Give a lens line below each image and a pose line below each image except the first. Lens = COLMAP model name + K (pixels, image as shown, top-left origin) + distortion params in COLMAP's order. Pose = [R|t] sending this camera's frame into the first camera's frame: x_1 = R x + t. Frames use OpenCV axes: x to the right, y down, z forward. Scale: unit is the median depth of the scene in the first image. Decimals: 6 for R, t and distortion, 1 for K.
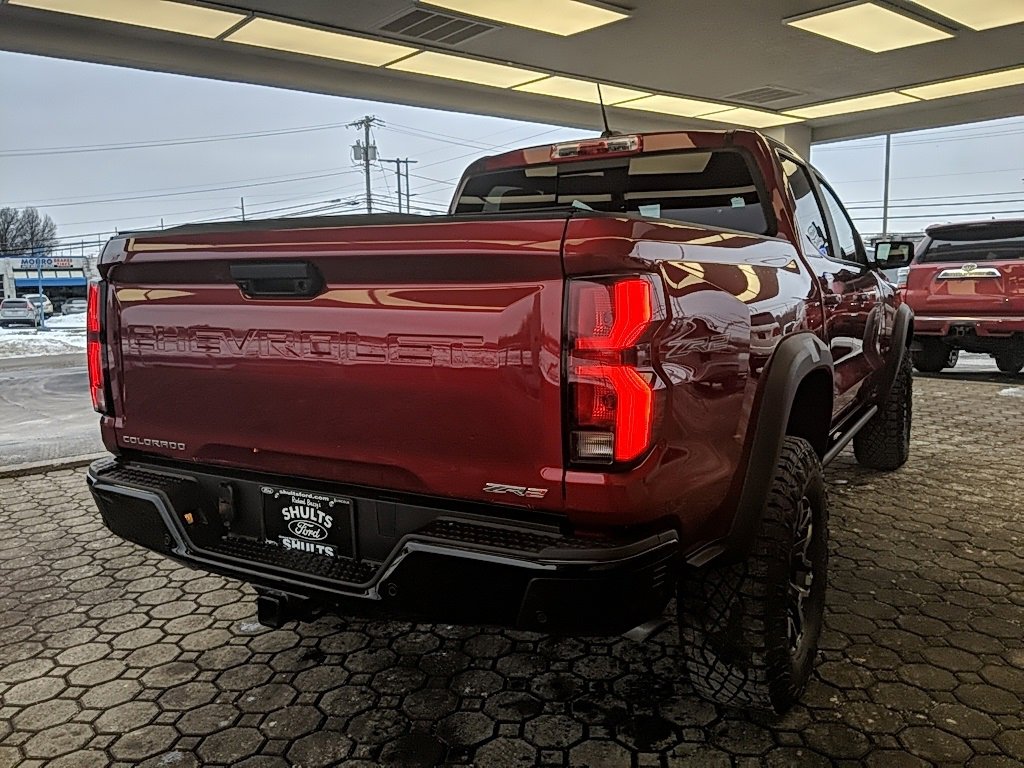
lens RADIAL K [[807.0, 0, 512.0], [0, 807.0, 384.0], [0, 0, 1]] dist [0.013920, 0.002897]
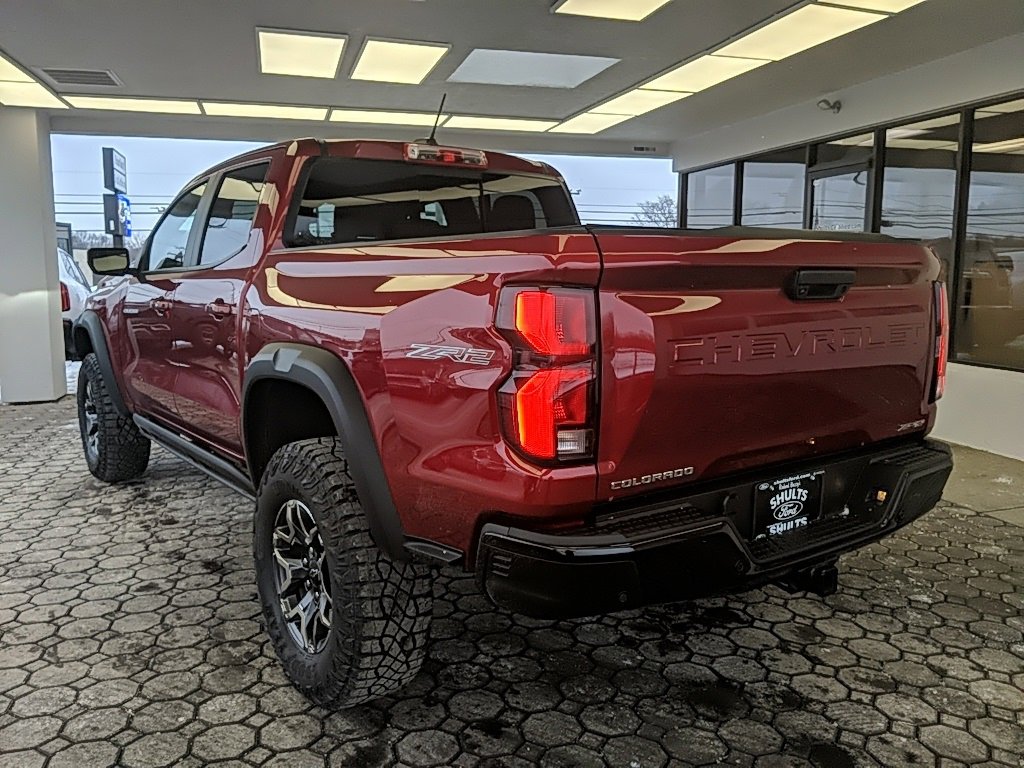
lens RADIAL K [[807.0, 0, 512.0], [0, 807.0, 384.0], [0, 0, 1]] dist [0.013920, 0.002897]
pose [[0.400173, -0.102178, 0.910726, -1.397810], [0.107449, 0.992142, 0.064099, -0.103853], [-0.910119, 0.072206, 0.408007, 0.877426]]
